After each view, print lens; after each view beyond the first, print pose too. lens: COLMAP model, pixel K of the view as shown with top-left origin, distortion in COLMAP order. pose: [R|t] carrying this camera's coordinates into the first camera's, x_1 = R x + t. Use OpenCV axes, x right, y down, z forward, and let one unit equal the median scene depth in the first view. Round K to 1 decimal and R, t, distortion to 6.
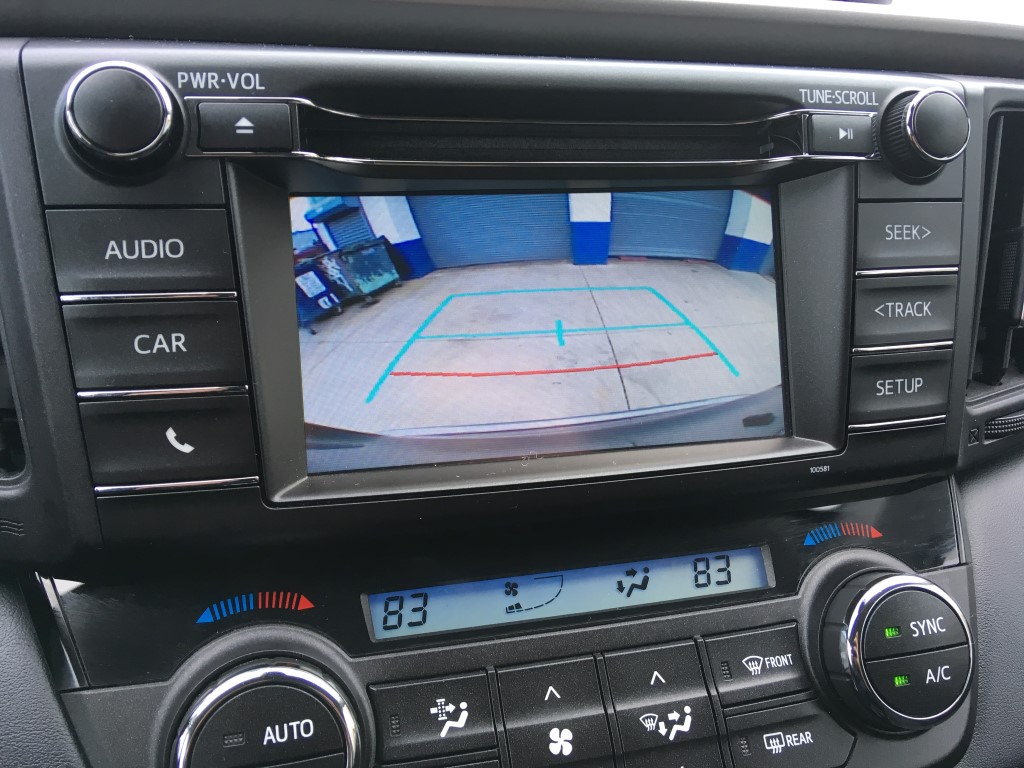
lens RADIAL K [[858.2, 0, 512.0], [0, 858.2, 384.0], [0, 0, 1]] dist [0.123346, -0.182666]
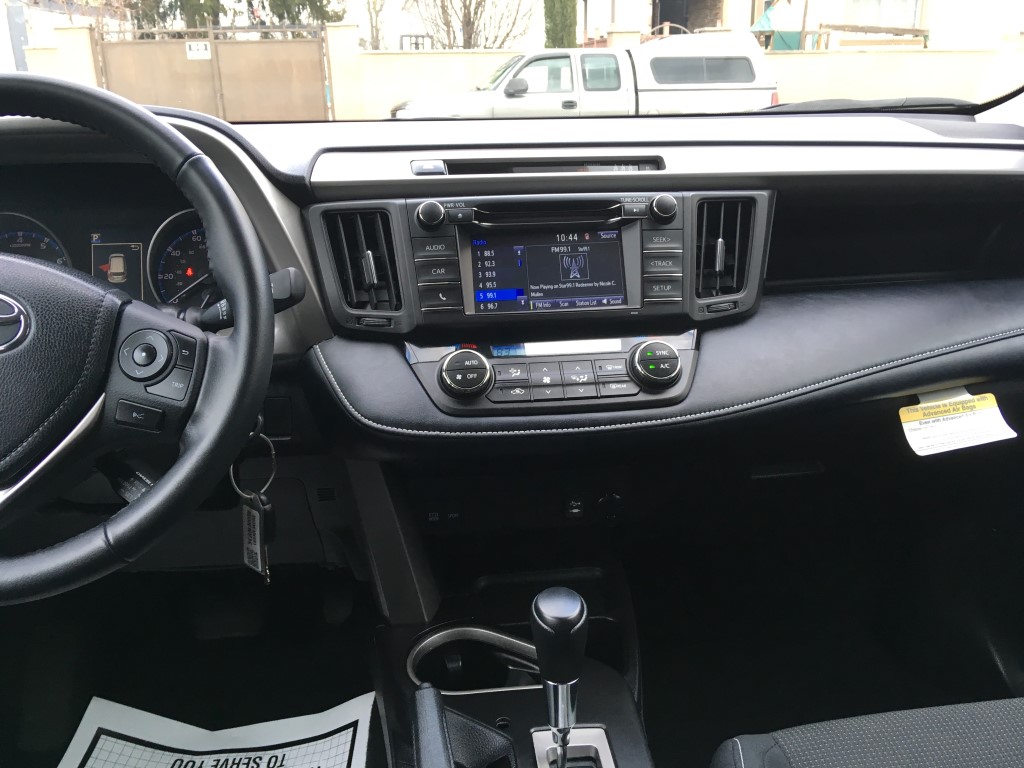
lens RADIAL K [[858.2, 0, 512.0], [0, 858.2, 384.0], [0, 0, 1]] dist [0.123346, -0.182666]
pose [[0.986255, -0.031944, -0.162110, 0.483442], [0.002923, 0.984352, -0.176189, 1.048552], [0.165202, 0.173293, 0.970916, -2.392494]]
